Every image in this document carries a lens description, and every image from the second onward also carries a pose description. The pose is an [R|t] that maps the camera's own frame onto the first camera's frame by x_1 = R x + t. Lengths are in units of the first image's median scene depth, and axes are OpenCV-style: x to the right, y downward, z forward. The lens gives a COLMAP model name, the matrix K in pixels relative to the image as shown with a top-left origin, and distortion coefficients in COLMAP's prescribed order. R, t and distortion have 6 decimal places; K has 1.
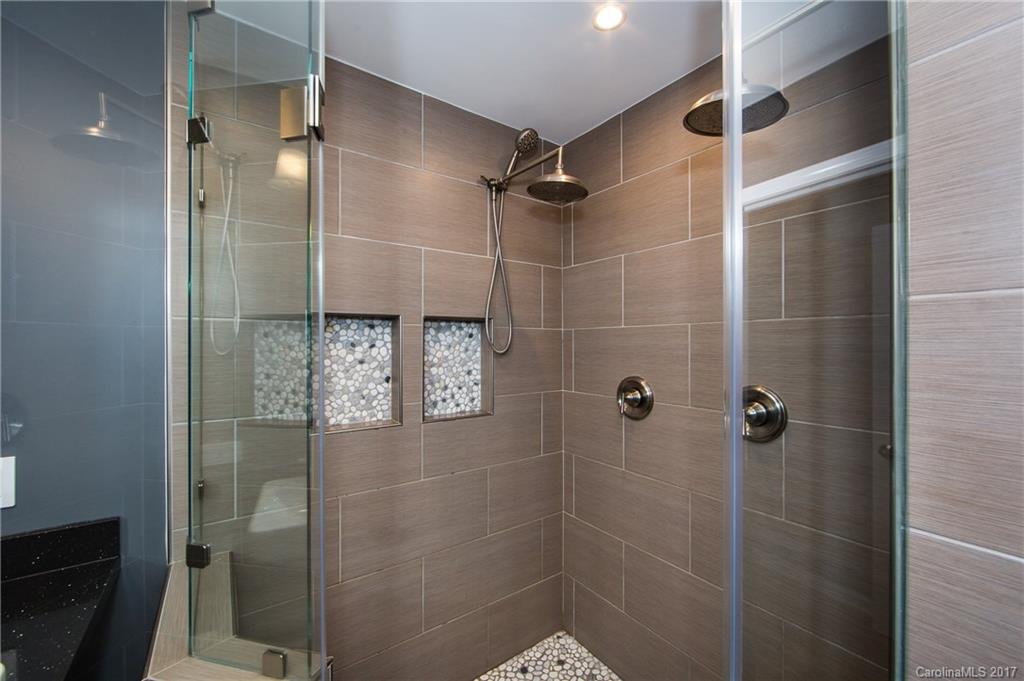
lens RADIAL K [[421.5, 0, 510.4], [0, 421.5, 346.5], [0, 0, 1]] dist [-0.000998, -0.000013]
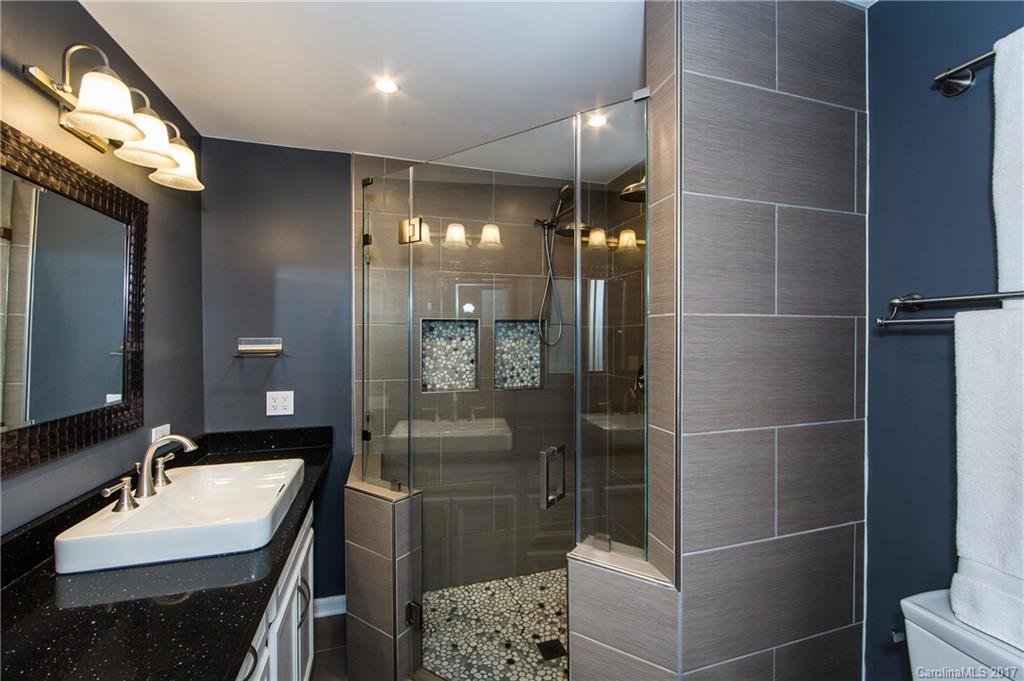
lens RADIAL K [[421.5, 0, 510.4], [0, 421.5, 346.5], [0, 0, 1]] dist [-0.000998, -0.000013]
pose [[0.951463, 0.006115, -0.307702, 0.307419], [-0.002237, 0.999914, 0.012954, 0.004183], [0.307755, -0.011637, 0.951394, -0.405926]]
